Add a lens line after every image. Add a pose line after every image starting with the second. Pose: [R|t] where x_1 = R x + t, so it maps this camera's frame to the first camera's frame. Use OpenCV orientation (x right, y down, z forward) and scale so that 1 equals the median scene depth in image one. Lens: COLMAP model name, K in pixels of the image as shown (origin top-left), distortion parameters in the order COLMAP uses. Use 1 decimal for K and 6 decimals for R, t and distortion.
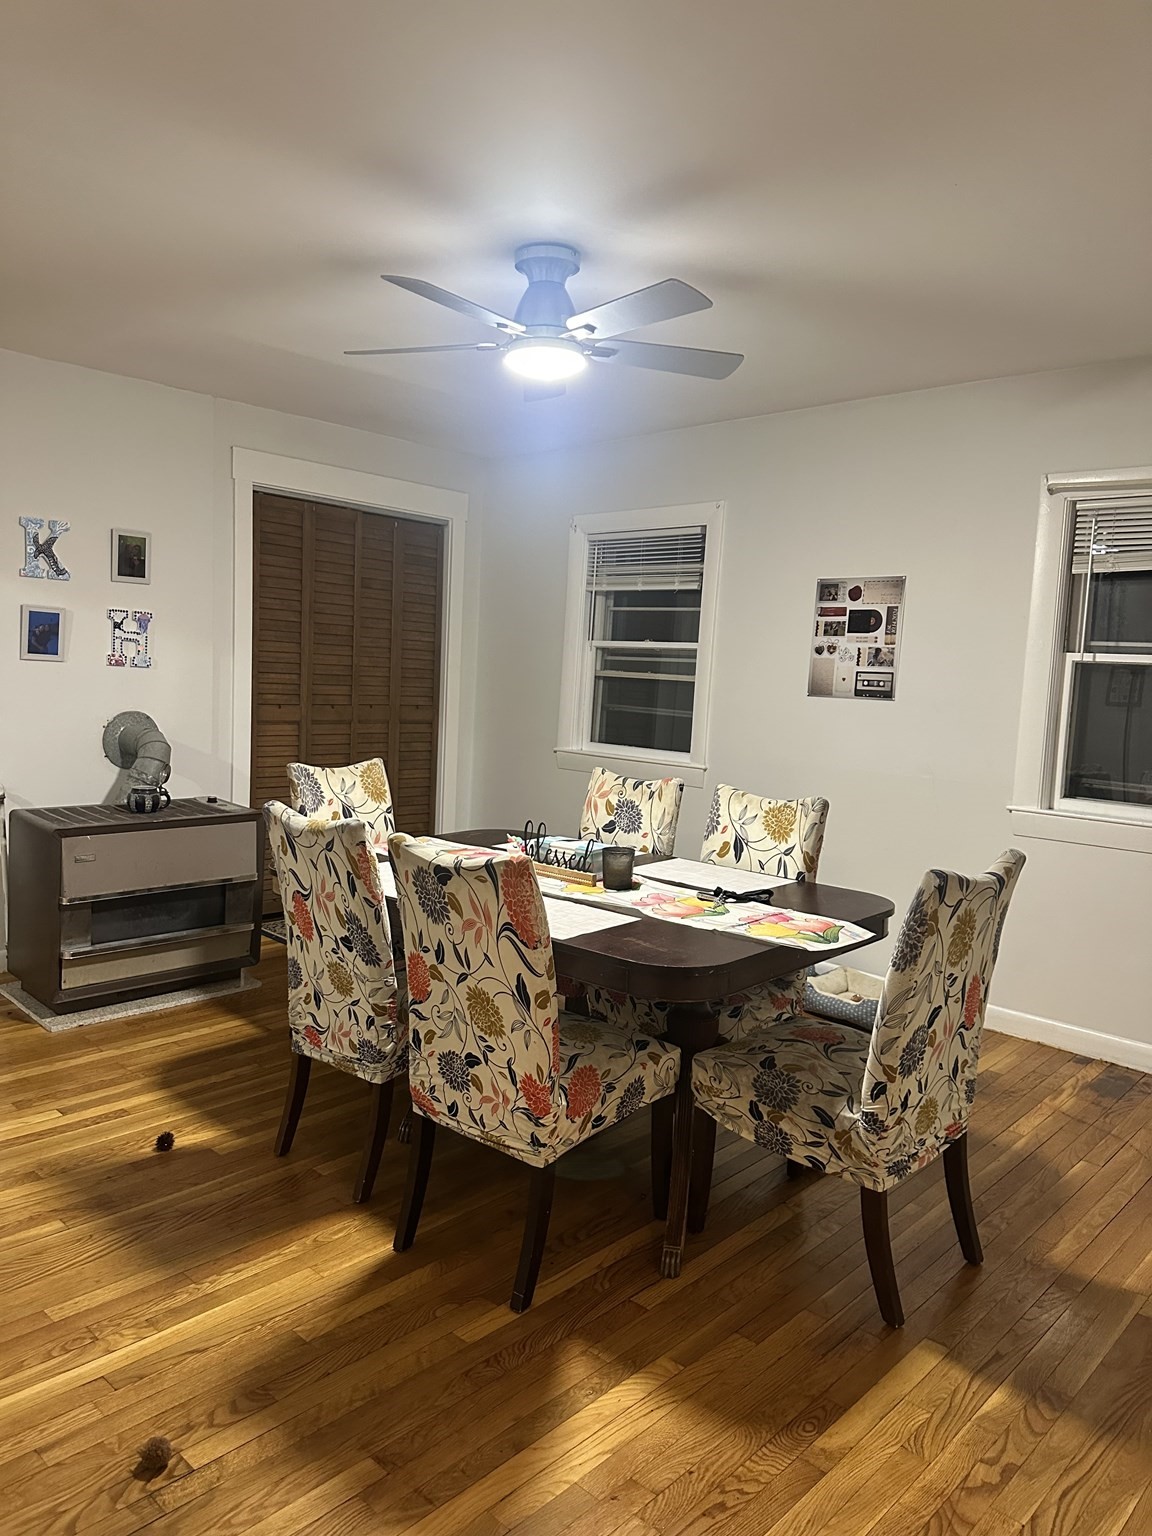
lens RADIAL K [[1081.7, 0, 567.5], [0, 1081.7, 756.5], [0, 0, 1]] dist [0.158103, -0.303263]
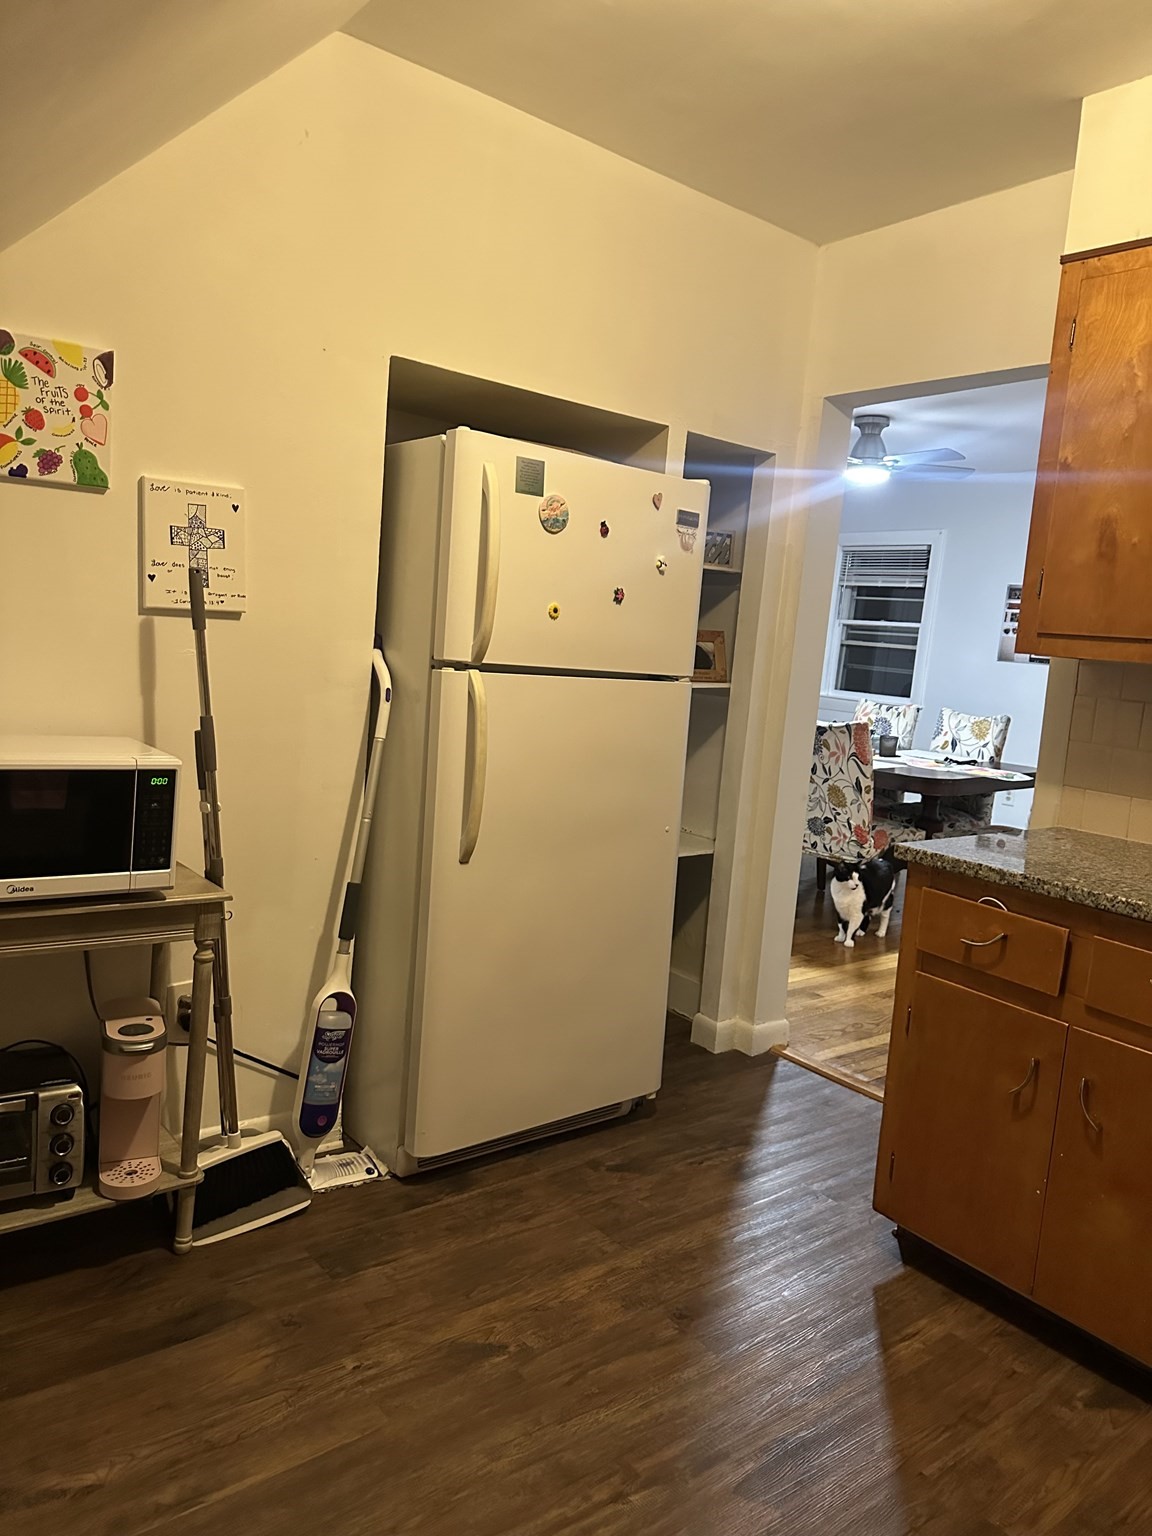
lens RADIAL K [[1081.7, 0, 567.5], [0, 1081.7, 756.5], [0, 0, 1]] dist [0.158103, -0.303263]
pose [[0.989551, 0.047215, -0.136233, -0.220344], [-0.043604, 0.998617, 0.029374, 0.082268], [0.137432, -0.023127, 0.990241, -0.845662]]
